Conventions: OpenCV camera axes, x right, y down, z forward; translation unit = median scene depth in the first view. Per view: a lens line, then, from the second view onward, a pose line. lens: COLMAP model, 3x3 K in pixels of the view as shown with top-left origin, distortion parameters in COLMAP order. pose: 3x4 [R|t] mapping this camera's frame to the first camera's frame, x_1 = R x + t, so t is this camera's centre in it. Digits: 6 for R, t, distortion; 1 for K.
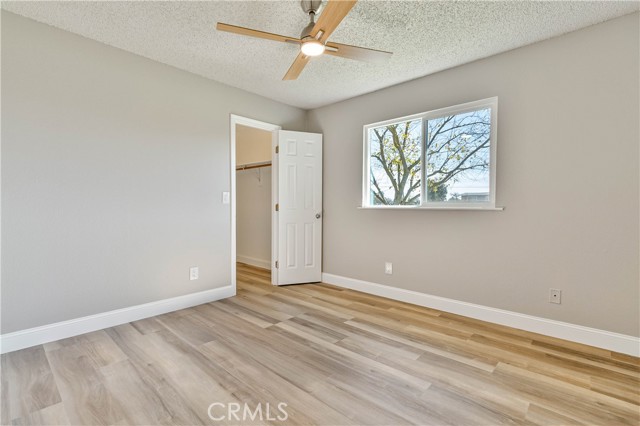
lens RADIAL K [[300.6, 0, 317.5], [0, 300.6, 208.4], [0, 0, 1]] dist [-0.000176, 0.000013]
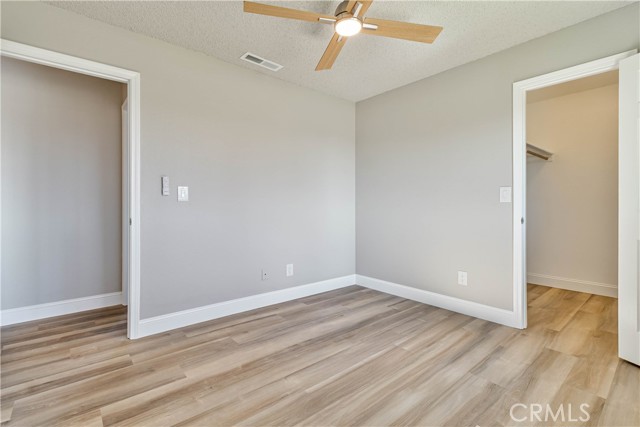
lens RADIAL K [[294.8, 0, 319.6], [0, 294.8, 200.2], [0, 0, 1]] dist [-0.000706, 0.000217]
pose [[-0.122786, -0.020980, -0.992211, 0.602085], [-0.009300, 0.999757, -0.019989, -0.001938], [0.992390, 0.006774, -0.122951, 0.738168]]
